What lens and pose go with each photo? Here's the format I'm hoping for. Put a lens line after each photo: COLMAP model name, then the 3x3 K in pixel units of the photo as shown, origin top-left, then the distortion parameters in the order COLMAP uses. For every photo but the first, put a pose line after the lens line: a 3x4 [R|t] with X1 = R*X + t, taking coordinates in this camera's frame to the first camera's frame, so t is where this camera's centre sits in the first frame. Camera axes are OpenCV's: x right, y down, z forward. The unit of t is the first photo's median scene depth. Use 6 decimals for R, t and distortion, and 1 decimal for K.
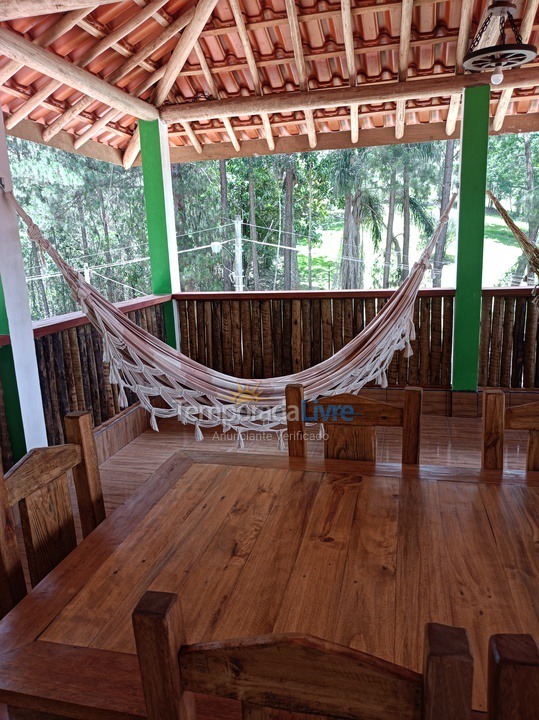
lens RADIAL K [[539.7, 0, 268.1], [0, 539.7, 362.8], [0, 0, 1]] dist [0.022095, -0.008663]
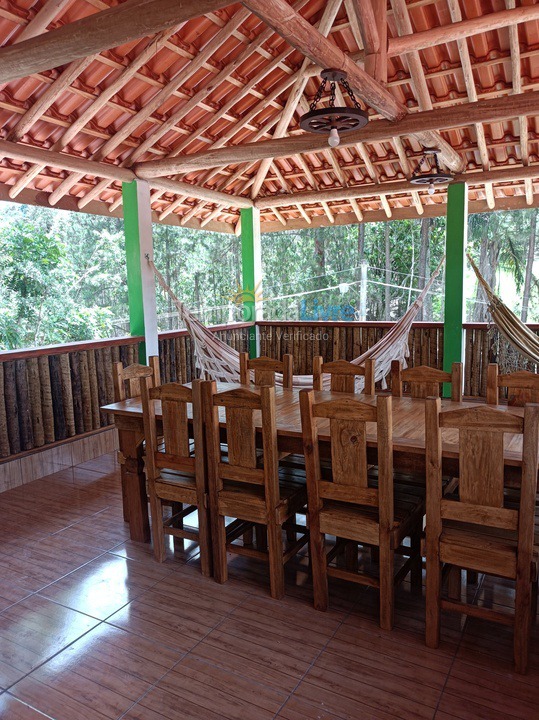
lens RADIAL K [[539.3, 0, 265.0], [0, 539.3, 362.1], [0, 0, 1]] dist [0.036350, -0.029410]
pose [[0.959222, 0.052512, -0.277733, 0.280987], [-0.072530, 0.995419, -0.062294, 0.079272], [0.273190, 0.079897, 0.958636, -0.423259]]
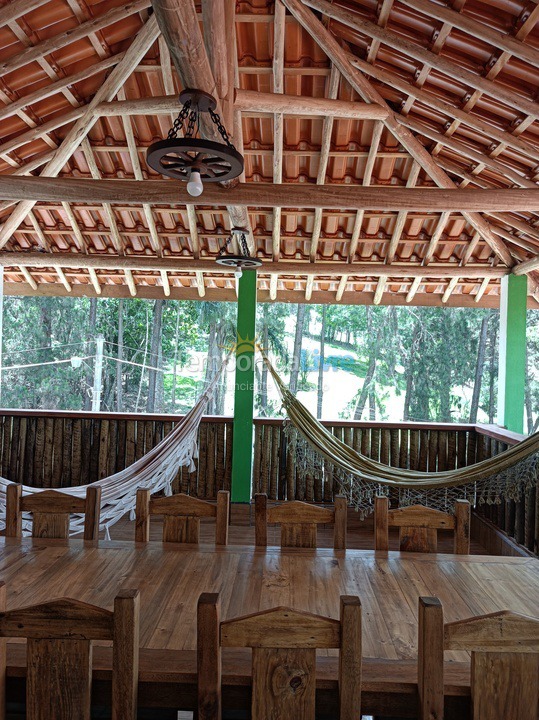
lens RADIAL K [[539.7, 0, 268.1], [0, 539.7, 362.8], [0, 0, 1]] dist [0.022095, -0.008663]
pose [[0.972978, 0.068639, 0.220461, 0.132765], [-0.019290, 0.975620, -0.218617, 0.010507], [-0.230091, 0.208456, 0.950581, -0.214000]]
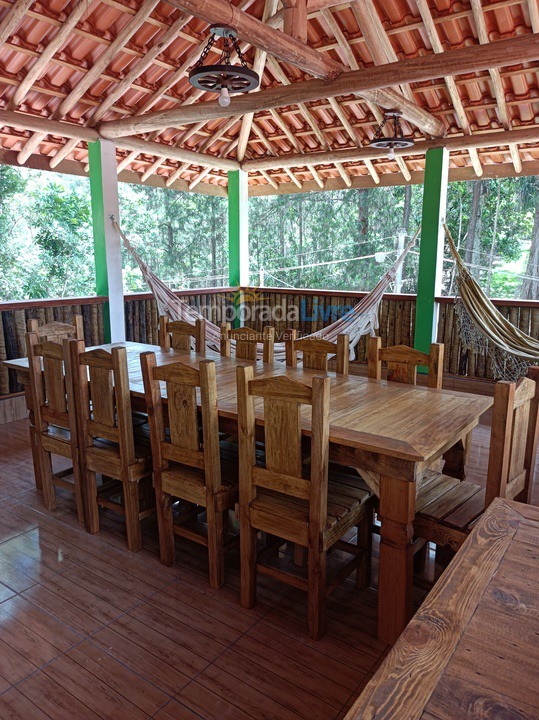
lens RADIAL K [[539.7, 0, 268.1], [0, 539.7, 362.8], [0, 0, 1]] dist [0.022095, -0.008663]
pose [[0.926175, 0.117049, -0.358468, 0.479127], [-0.122189, 0.992472, 0.008367, 0.061505], [0.356748, 0.036052, 0.933505, -0.360805]]
